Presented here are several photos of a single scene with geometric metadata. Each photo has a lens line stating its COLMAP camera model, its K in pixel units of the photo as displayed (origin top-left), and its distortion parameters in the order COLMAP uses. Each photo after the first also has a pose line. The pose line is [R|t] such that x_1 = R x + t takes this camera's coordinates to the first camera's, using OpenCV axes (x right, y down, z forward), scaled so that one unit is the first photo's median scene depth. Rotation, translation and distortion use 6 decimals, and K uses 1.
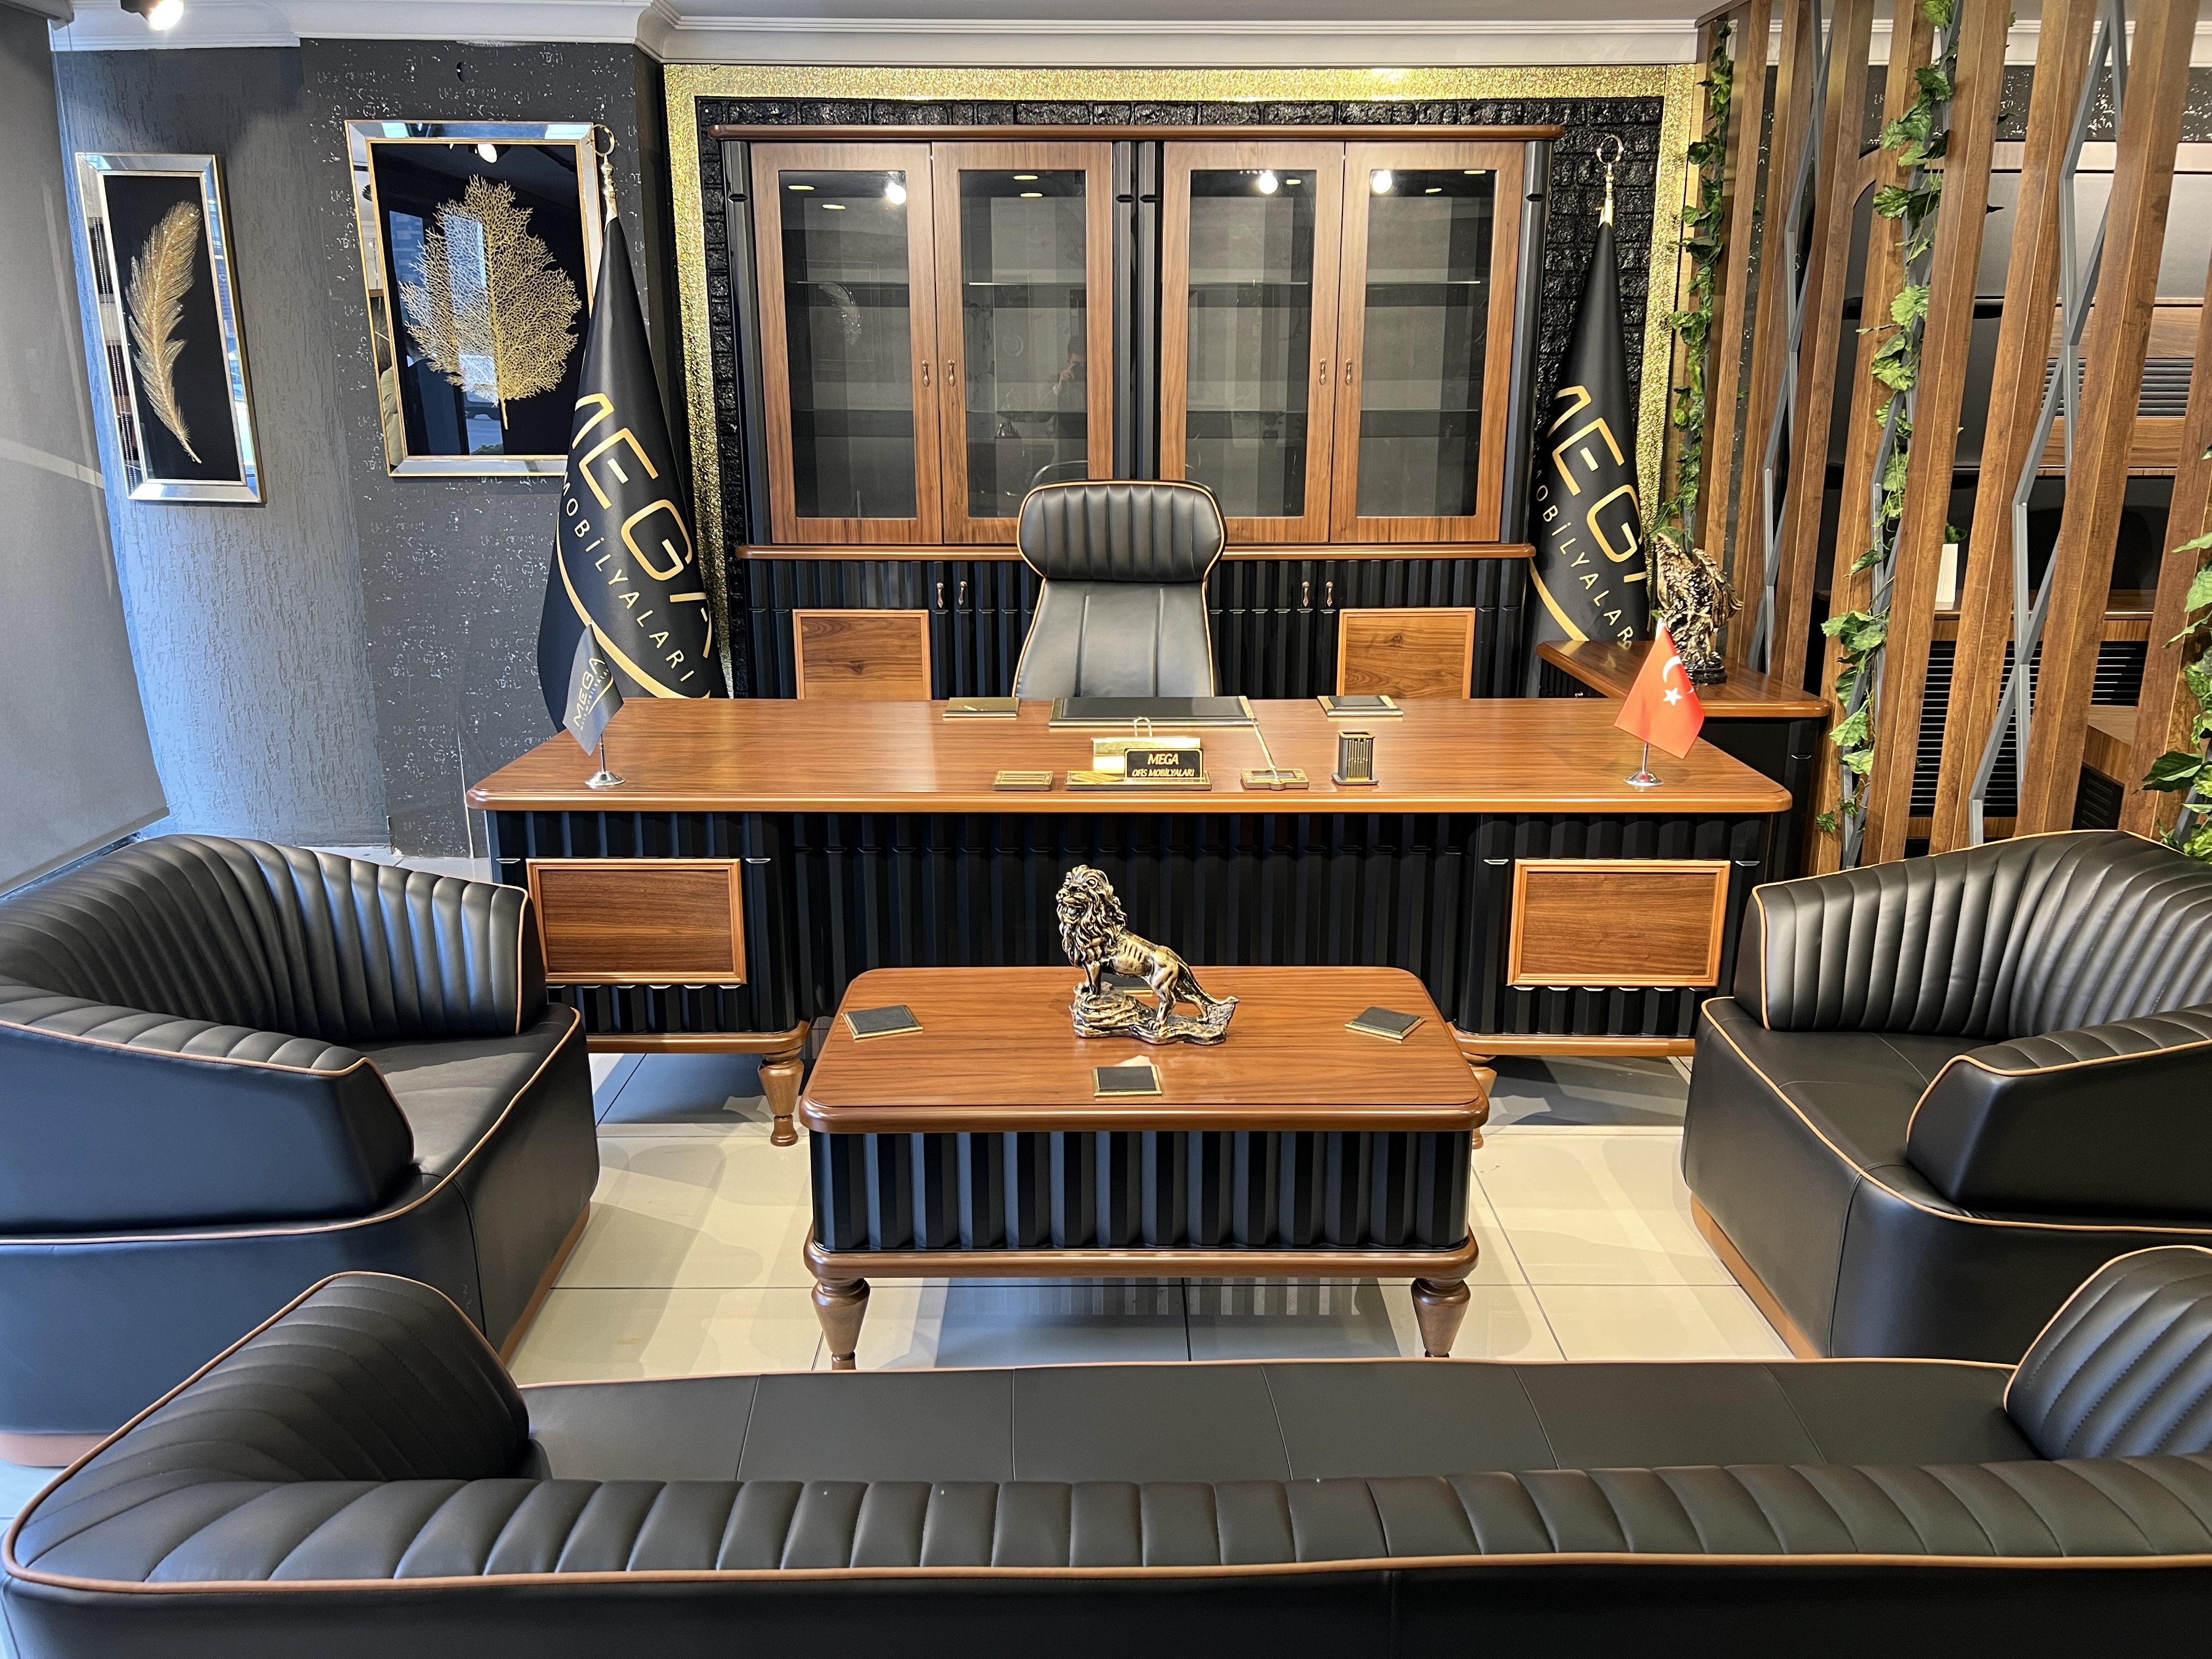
lens RADIAL K [[1681.8, 0, 1109.0], [0, 1681.8, 820.3], [0, 0, 1]] dist [0.047254, -0.056461]
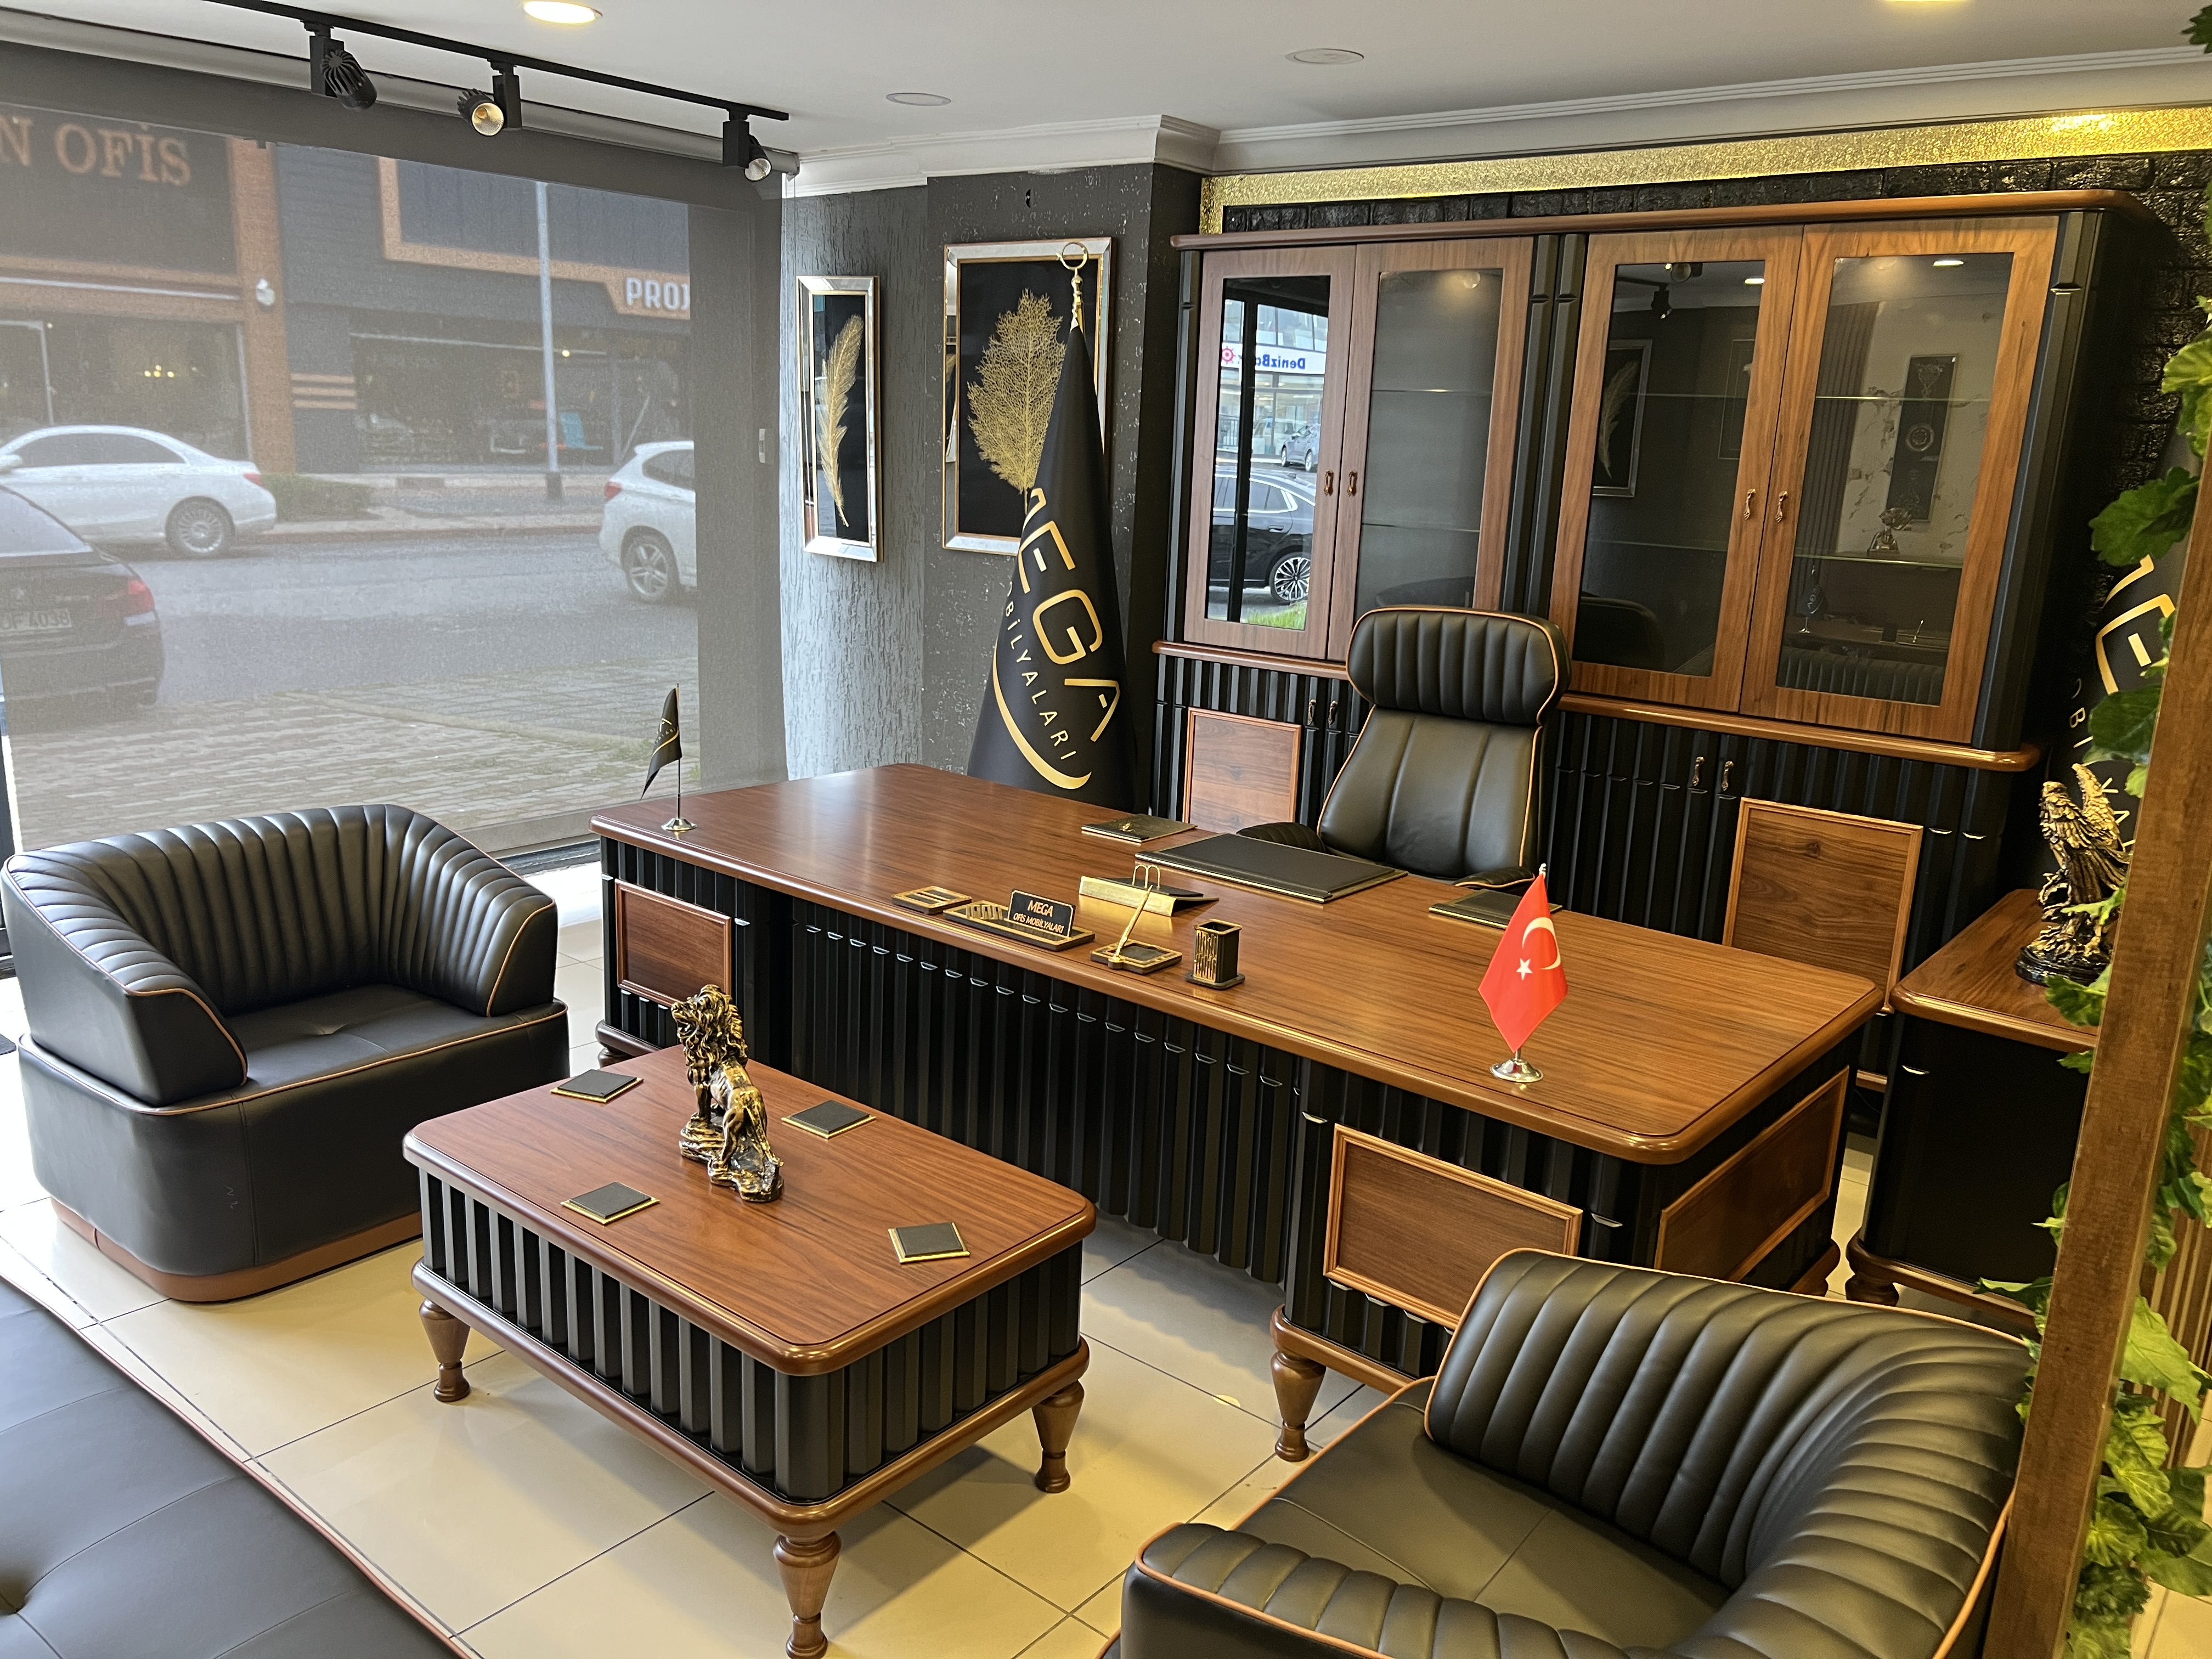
lens RADIAL K [[1681.8, 0, 1109.0], [0, 1681.8, 820.3], [0, 0, 1]] dist [0.047254, -0.056461]
pose [[0.766977, 0.175174, -0.617301, 0.413108], [-0.202183, 0.978986, 0.026605, -0.076878], [0.608990, 0.104403, 0.786277, 0.191277]]
